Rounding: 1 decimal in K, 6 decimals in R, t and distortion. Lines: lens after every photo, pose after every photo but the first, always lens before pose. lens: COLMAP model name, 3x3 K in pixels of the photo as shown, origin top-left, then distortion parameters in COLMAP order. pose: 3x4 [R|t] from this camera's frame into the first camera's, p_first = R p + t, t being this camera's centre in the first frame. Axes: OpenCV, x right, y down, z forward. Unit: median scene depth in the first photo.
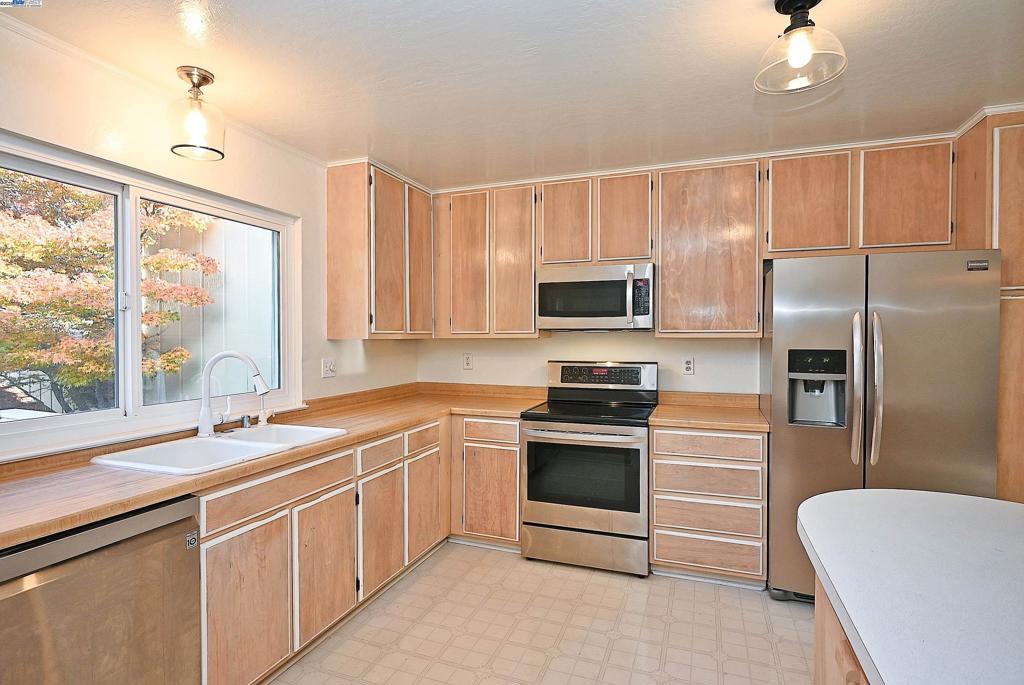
lens RADIAL K [[511.8, 0, 513.8], [0, 511.8, 344.2], [0, 0, 1]] dist [-0.001047, 0.001984]
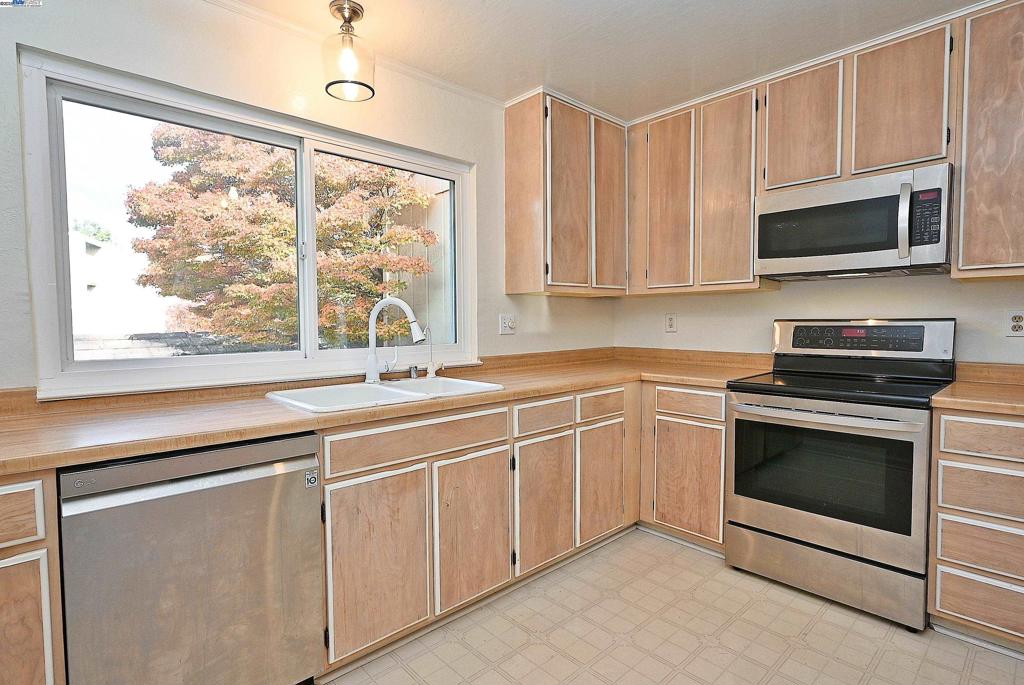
lens RADIAL K [[511.8, 0, 513.8], [0, 511.8, 344.2], [0, 0, 1]] dist [-0.001047, 0.001984]
pose [[0.895846, 0.014453, -0.444130, 0.070265], [0.001443, 0.999371, 0.035432, 0.050747], [0.444363, -0.032382, 0.895262, 0.166049]]
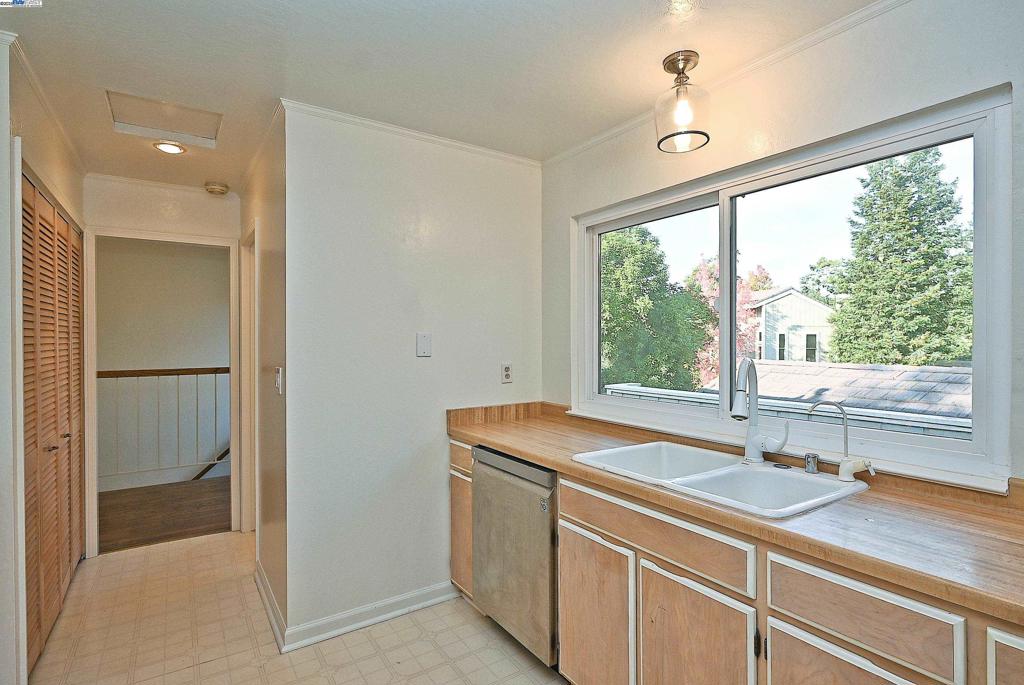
lens RADIAL K [[511.8, 0, 513.8], [0, 511.8, 344.2], [0, 0, 1]] dist [-0.001047, 0.001984]
pose [[-0.590241, 0.005237, -0.807210, 0.212240], [-0.006288, 0.999919, 0.011084, -0.009907], [0.807203, 0.011618, -0.590160, 0.873349]]
